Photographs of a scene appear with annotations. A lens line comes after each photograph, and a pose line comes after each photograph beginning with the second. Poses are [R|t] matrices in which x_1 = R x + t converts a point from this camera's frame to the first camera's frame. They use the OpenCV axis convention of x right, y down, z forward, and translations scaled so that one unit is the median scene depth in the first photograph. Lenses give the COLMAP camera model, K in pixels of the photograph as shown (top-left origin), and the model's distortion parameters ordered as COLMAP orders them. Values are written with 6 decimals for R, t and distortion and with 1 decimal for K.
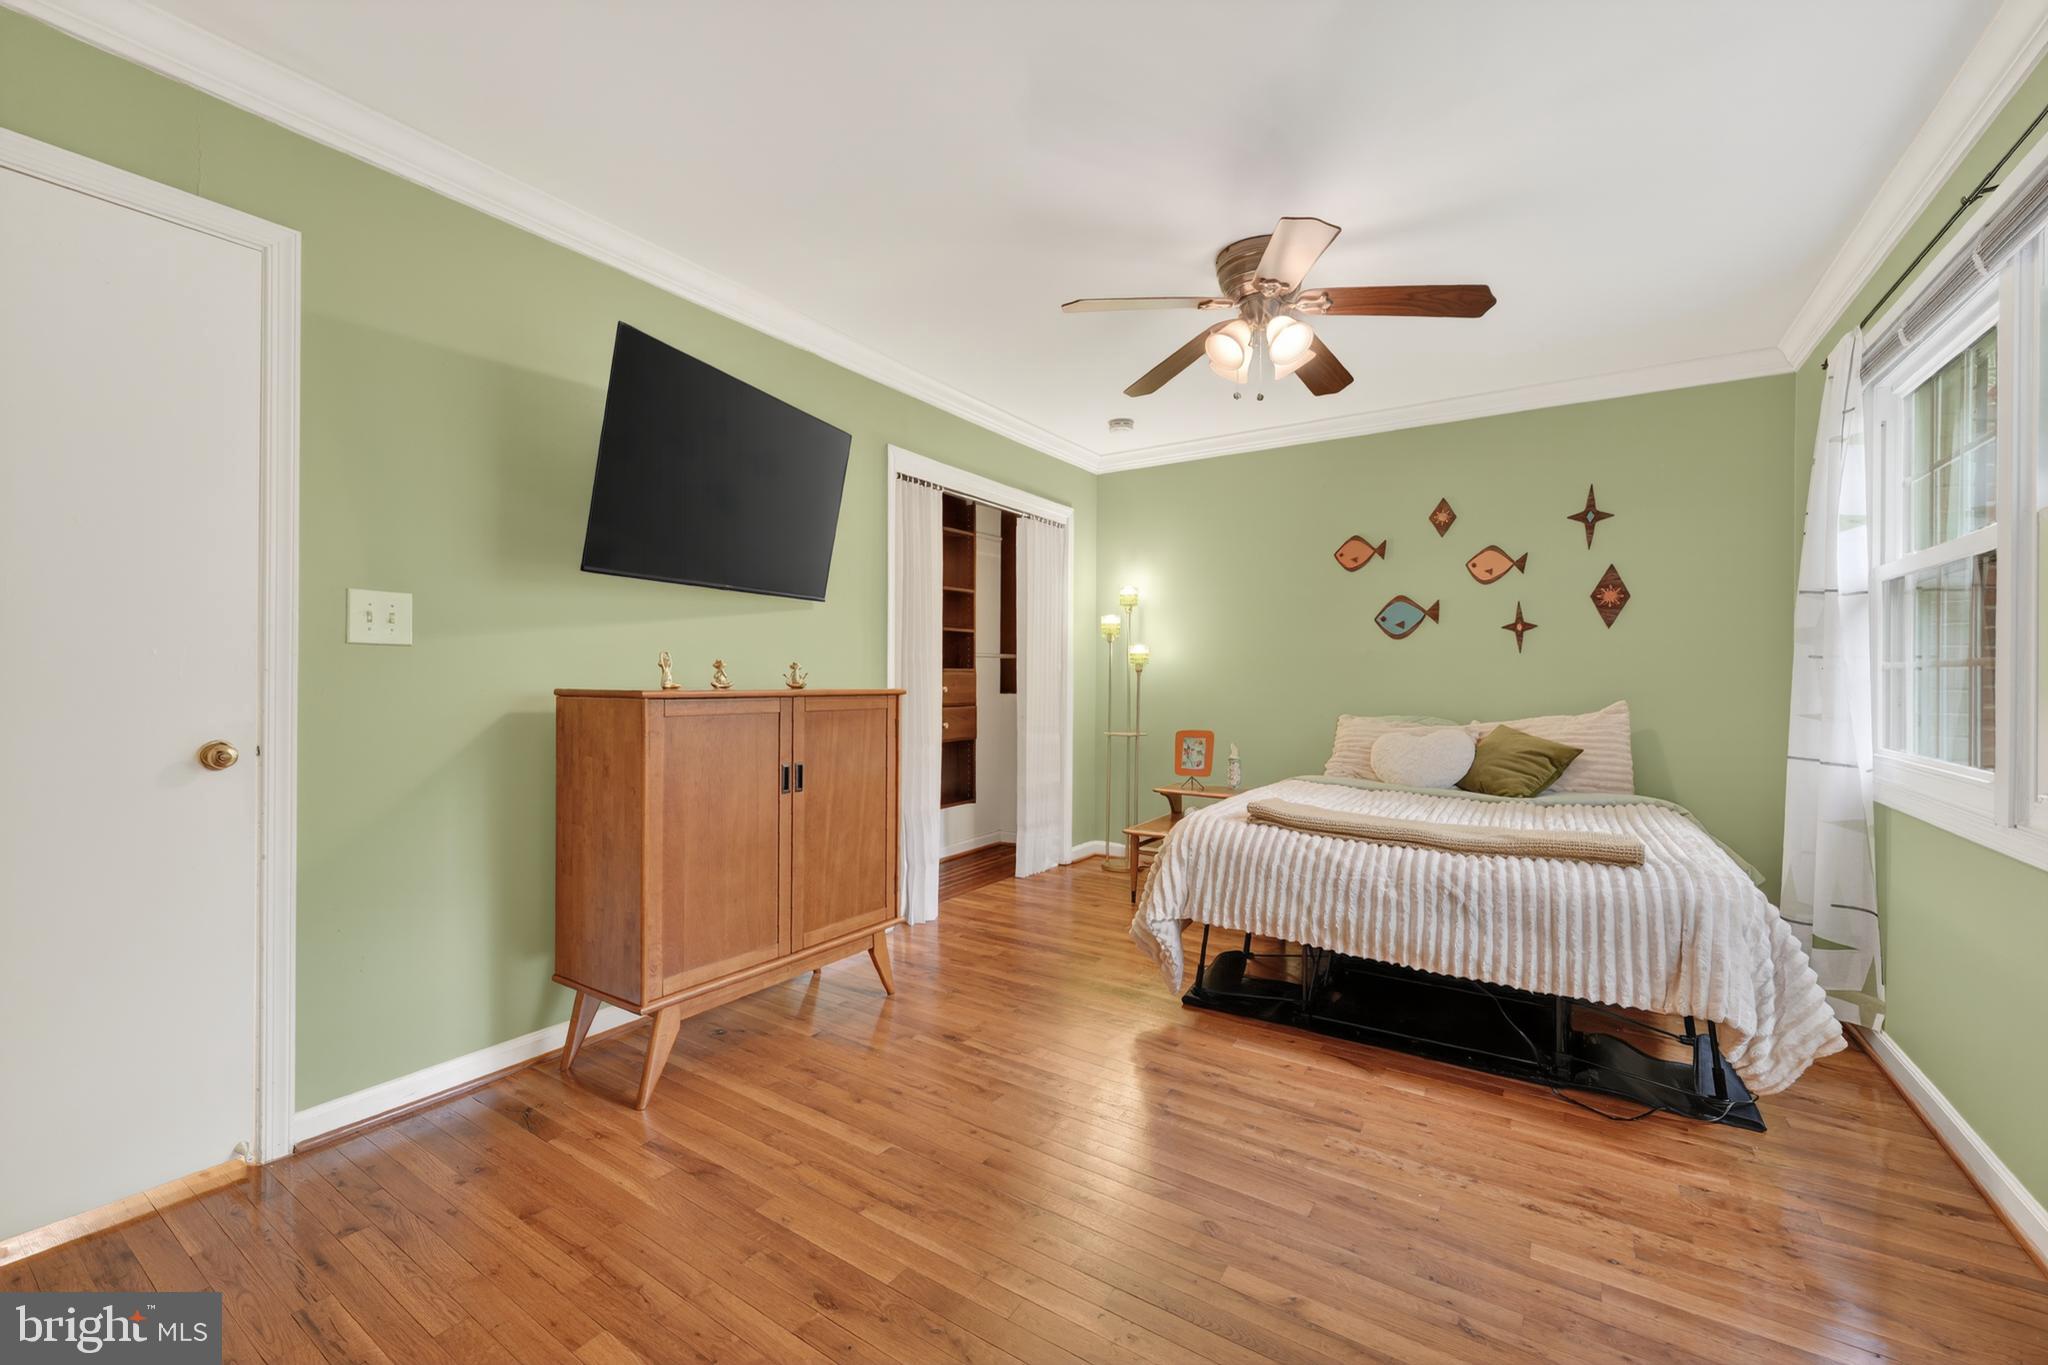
lens RADIAL K [[827.5, 0, 1007.2], [0, 827.5, 680.6], [0, 0, 1]] dist [-0.000937, 0.000611]
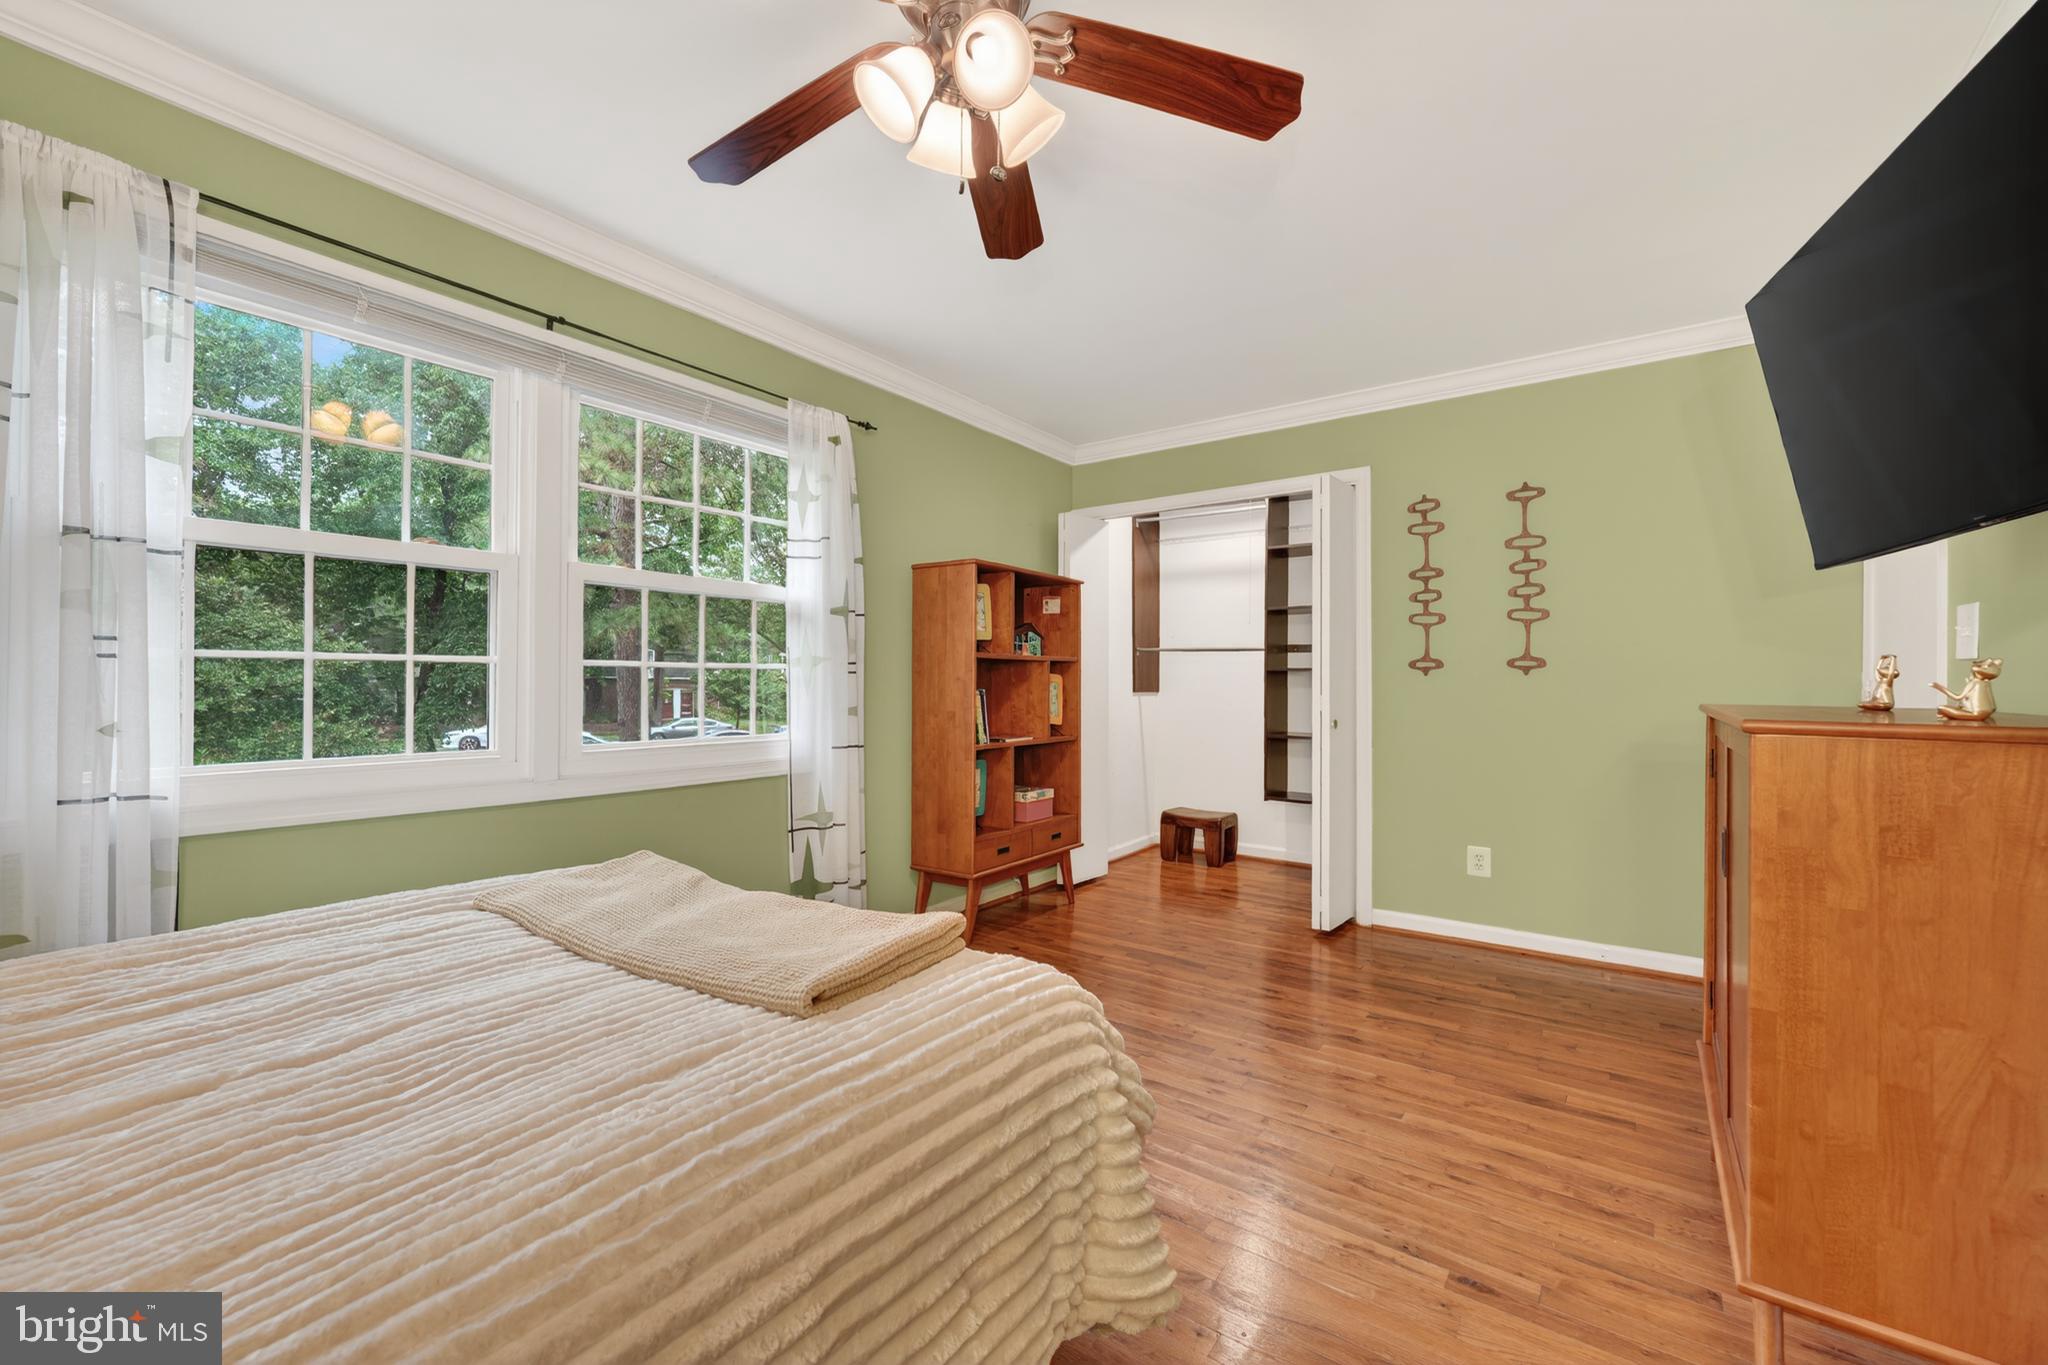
lens RADIAL K [[827.5, 0, 1027.3], [0, 827.5, 679.3], [0, 0, 1]] dist [-0.000937, 0.000611]
pose [[-0.999477, -0.015397, 0.028432, 0.257652], [-0.015363, 0.999881, 0.001427, -0.005773], [-0.028450, 0.000989, -0.999595, 1.649685]]
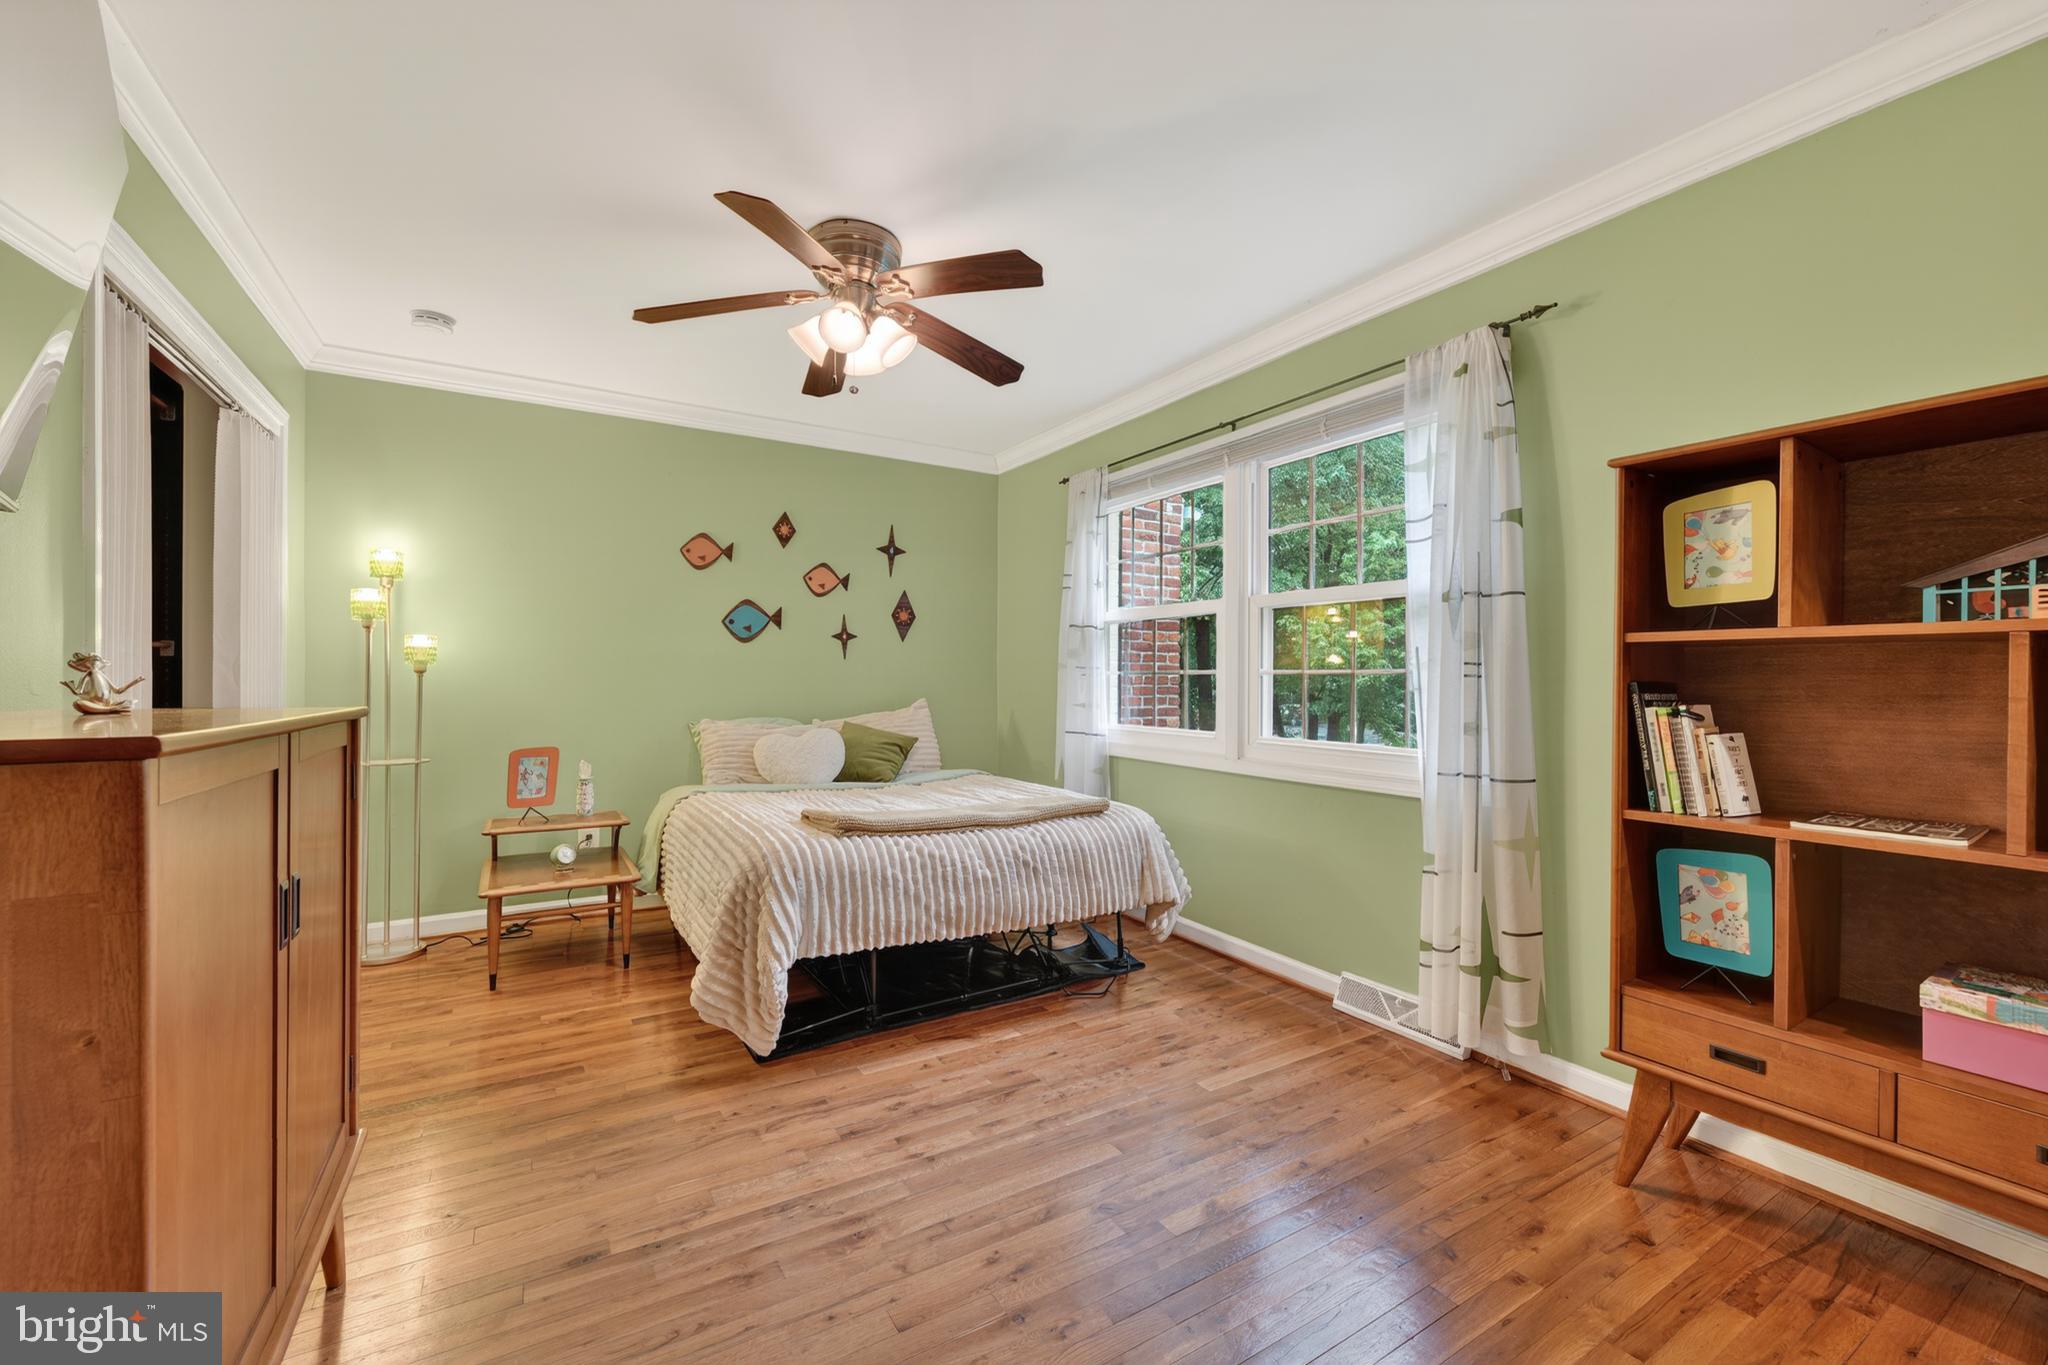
lens RADIAL K [[827.5, 0, 1015.9], [0, 827.5, 682.6], [0, 0, 1]] dist [-0.000937, 0.000611]
pose [[0.418190, -0.006428, 0.908337, -0.508133], [0.002078, 0.999979, 0.006120, -0.010321], [-0.908357, -0.000672, 0.418195, 0.448593]]
